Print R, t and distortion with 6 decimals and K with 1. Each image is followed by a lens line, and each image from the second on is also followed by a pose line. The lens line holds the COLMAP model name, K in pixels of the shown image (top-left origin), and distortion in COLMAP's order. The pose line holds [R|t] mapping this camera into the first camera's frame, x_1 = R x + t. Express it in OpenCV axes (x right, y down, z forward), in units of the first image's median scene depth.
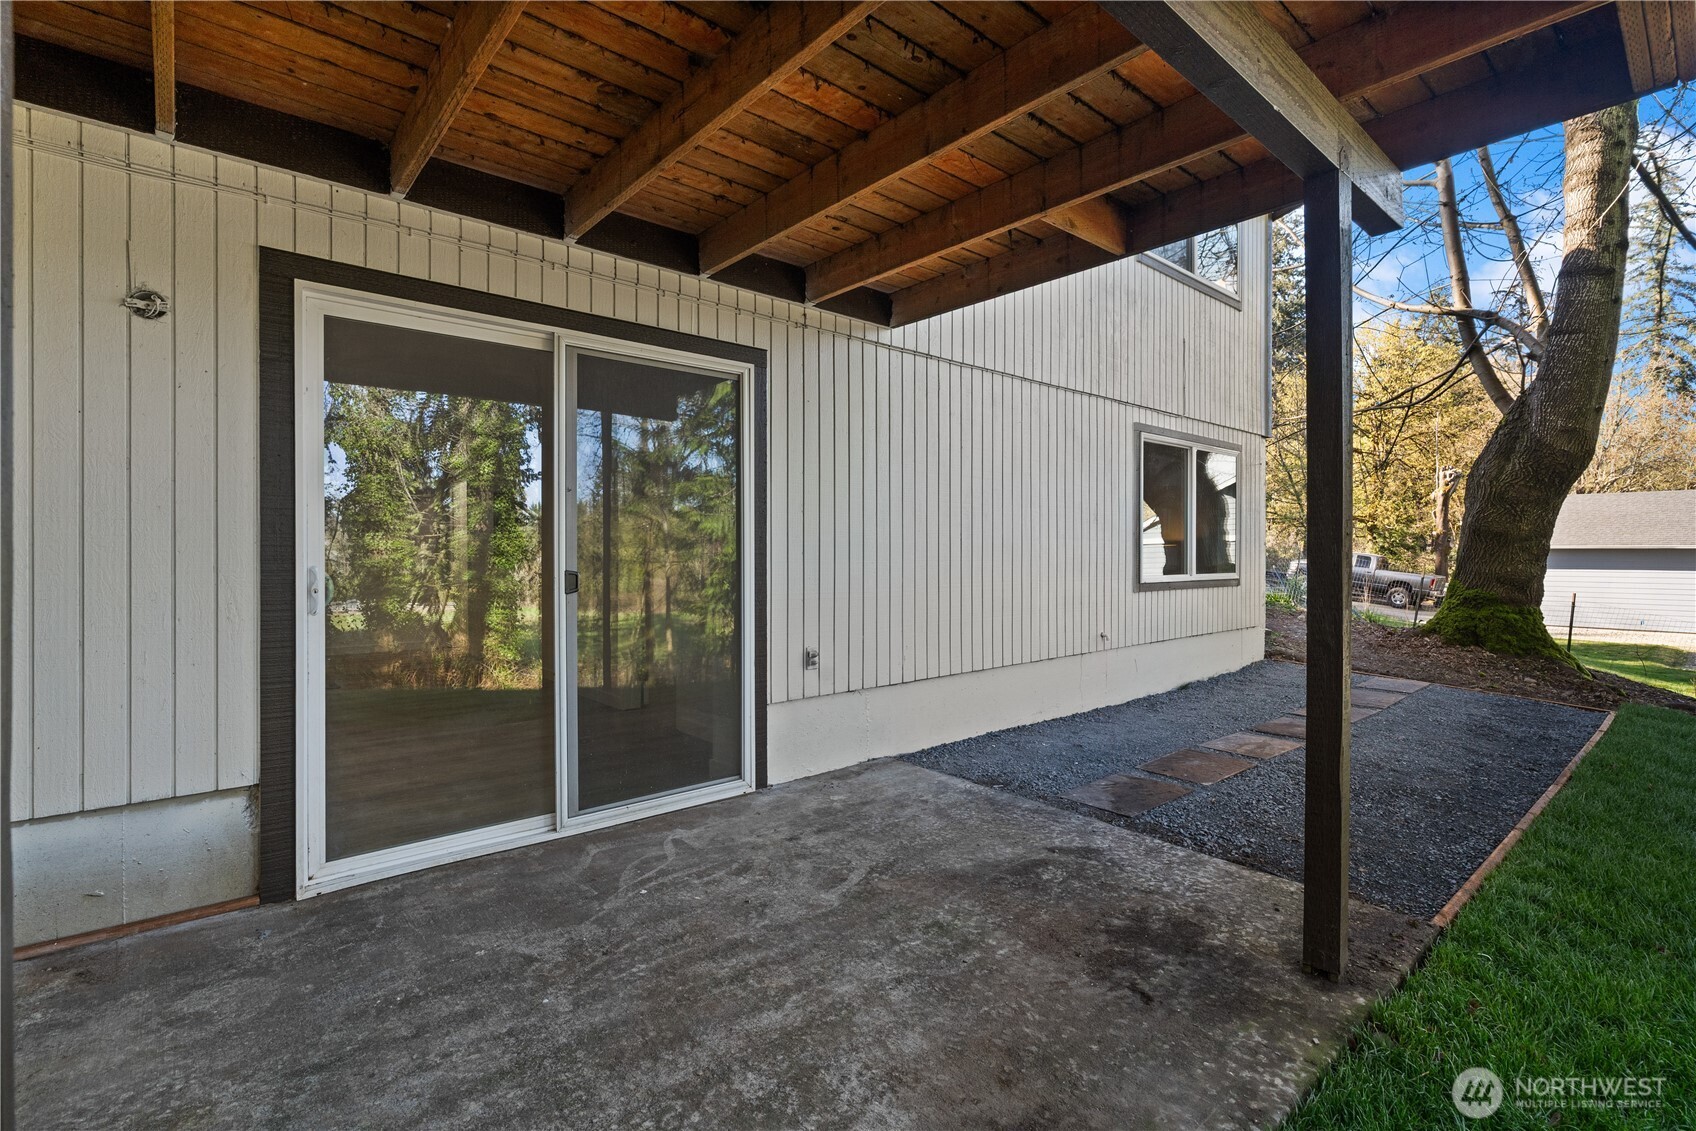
lens RADIAL K [[779.3, 0, 849.2], [0, 779.3, 558.3], [0, 0, 1]] dist [-0.002885, -0.000276]
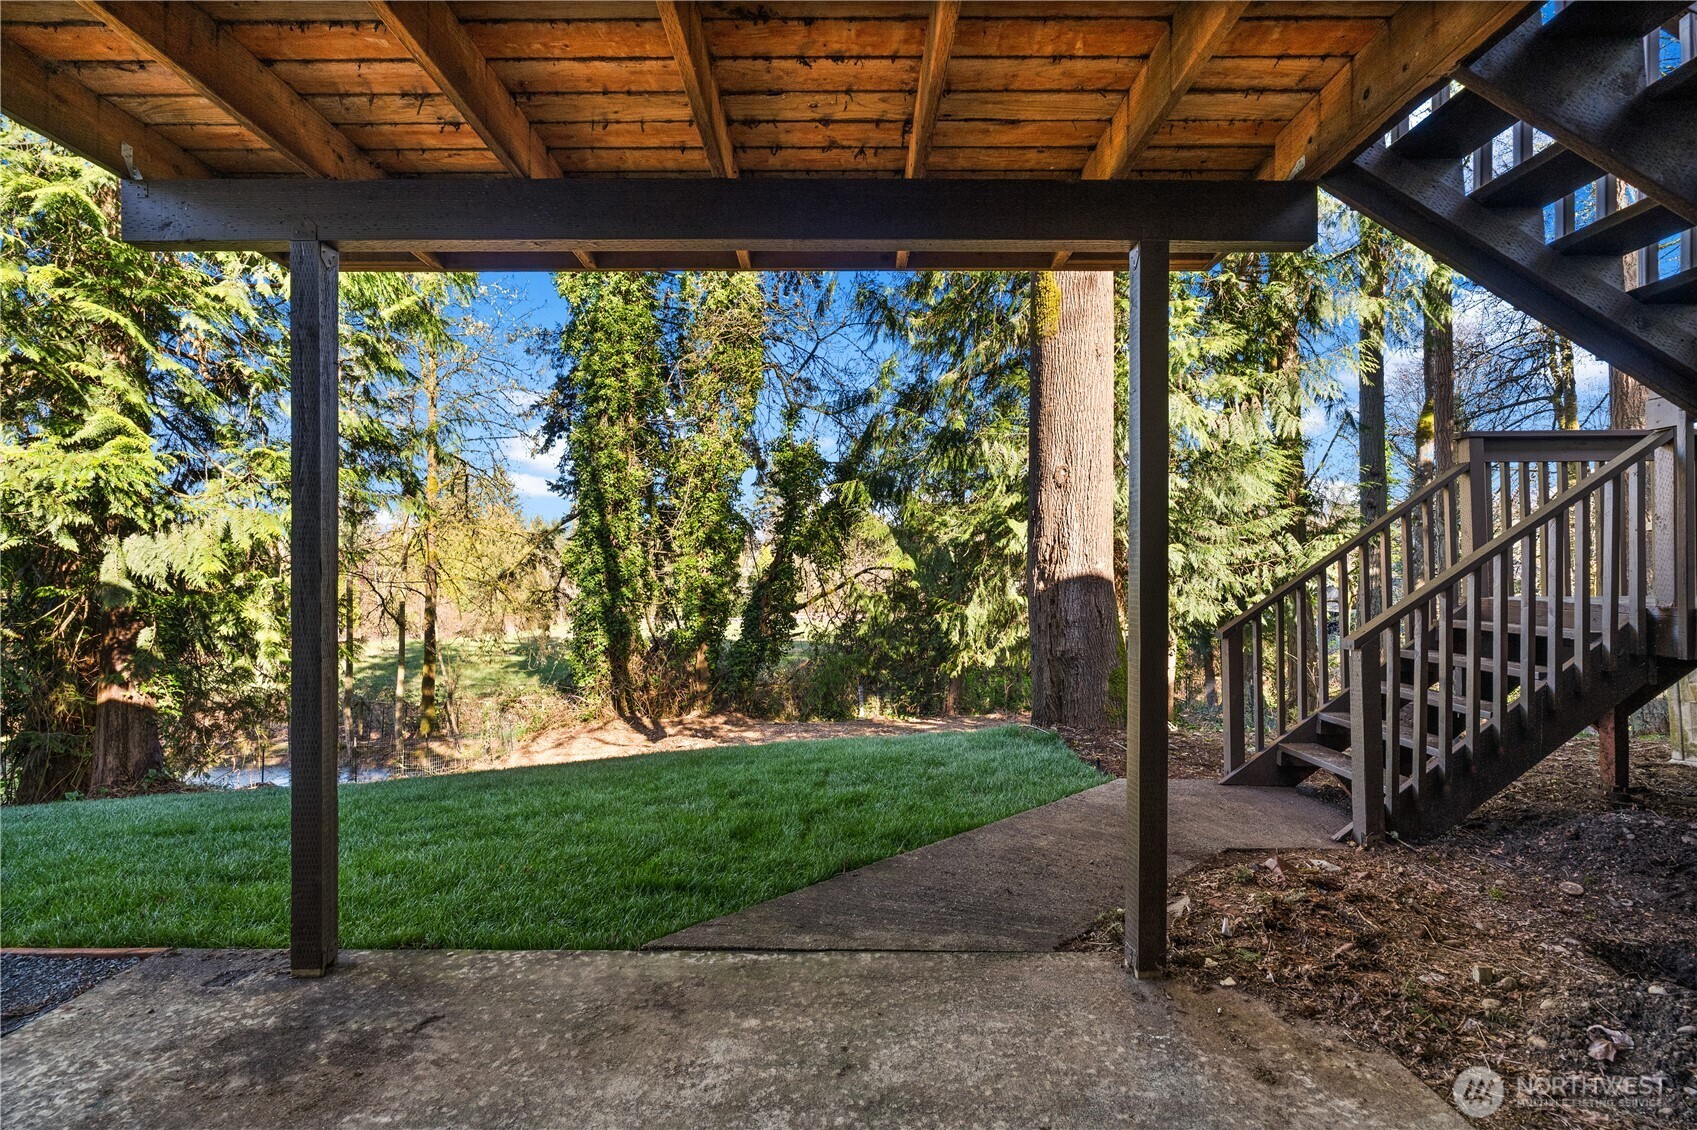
lens RADIAL K [[779.8, 0, 845.2], [0, 779.8, 563.7], [0, 0, 1]] dist [-0.002885, -0.000276]
pose [[-0.753862, 0.004526, 0.657017, -0.601656], [0.003683, 0.999990, -0.002663, -0.032136], [-0.657022, 0.000412, -0.753871, 1.188377]]
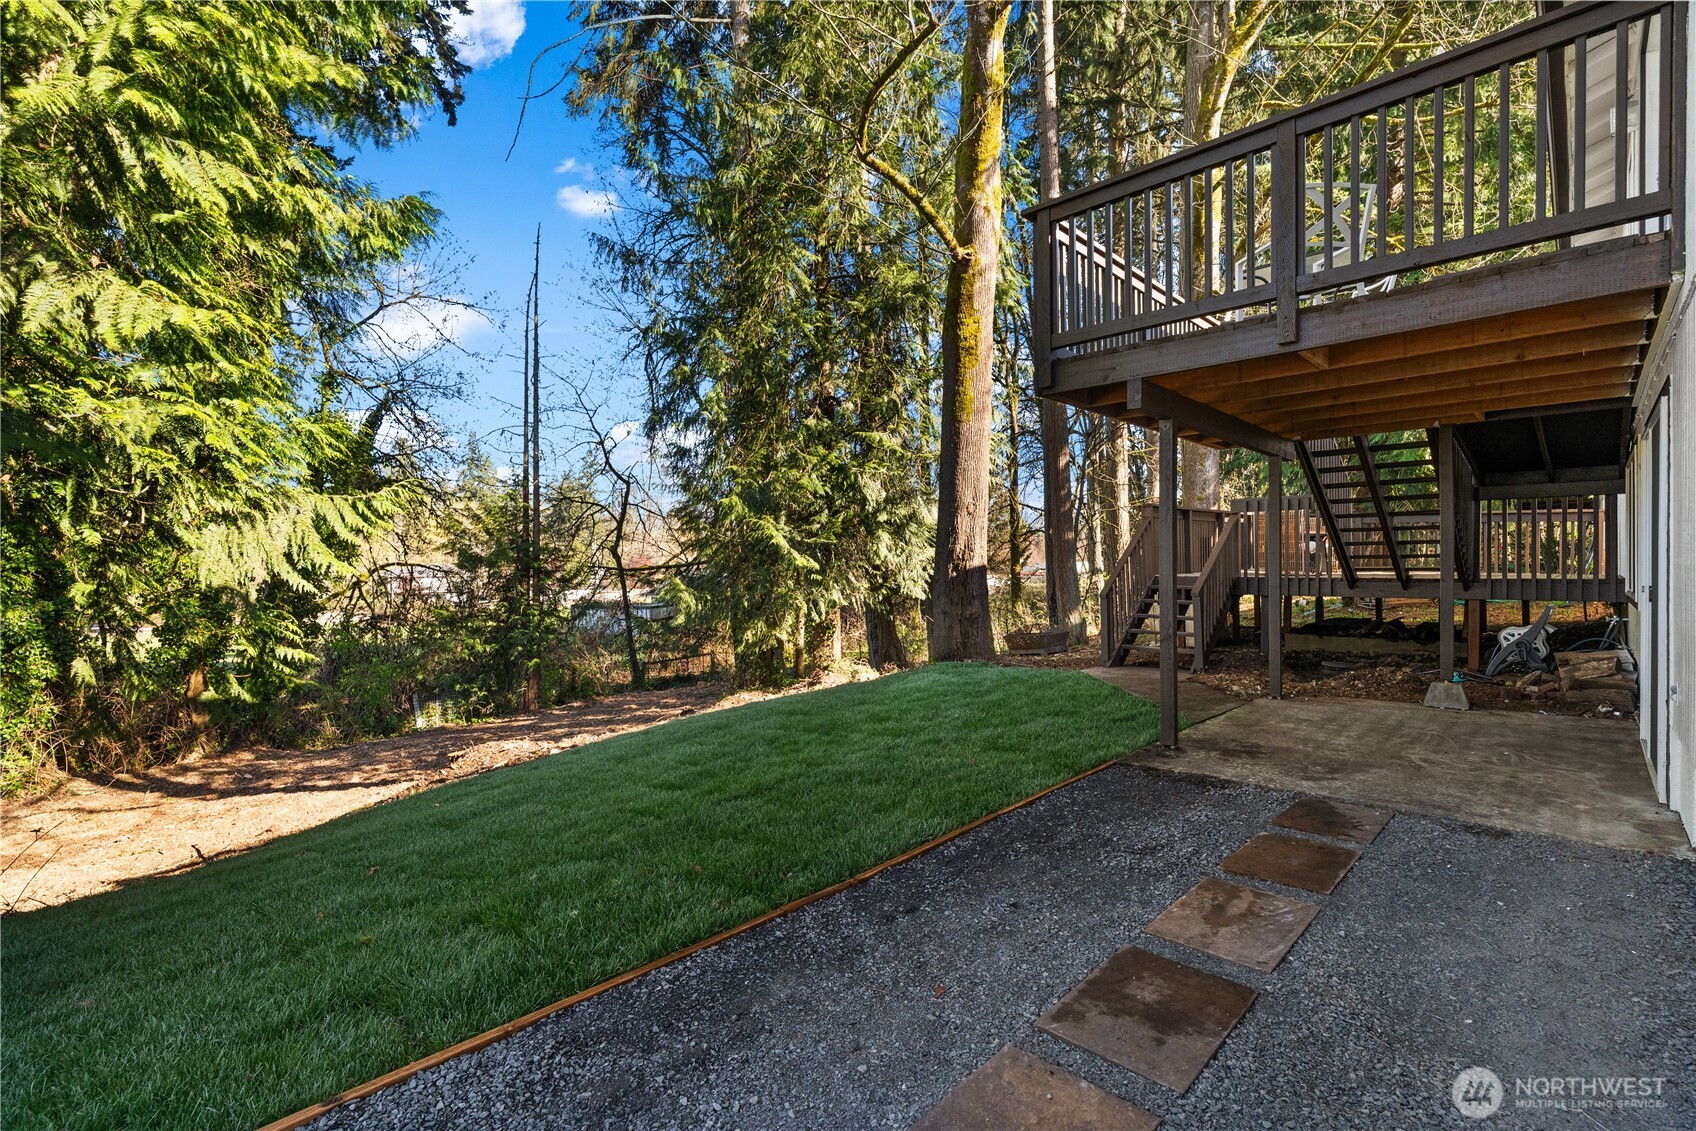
lens RADIAL K [[779.3, 0, 838.9], [0, 779.3, 567.2], [0, 0, 1]] dist [-0.002885, -0.000276]
pose [[-0.995740, 0.003735, -0.092126, 1.637868], [0.002631, 0.999923, 0.012105, -0.054677], [0.092165, 0.011811, -0.995674, 2.932724]]
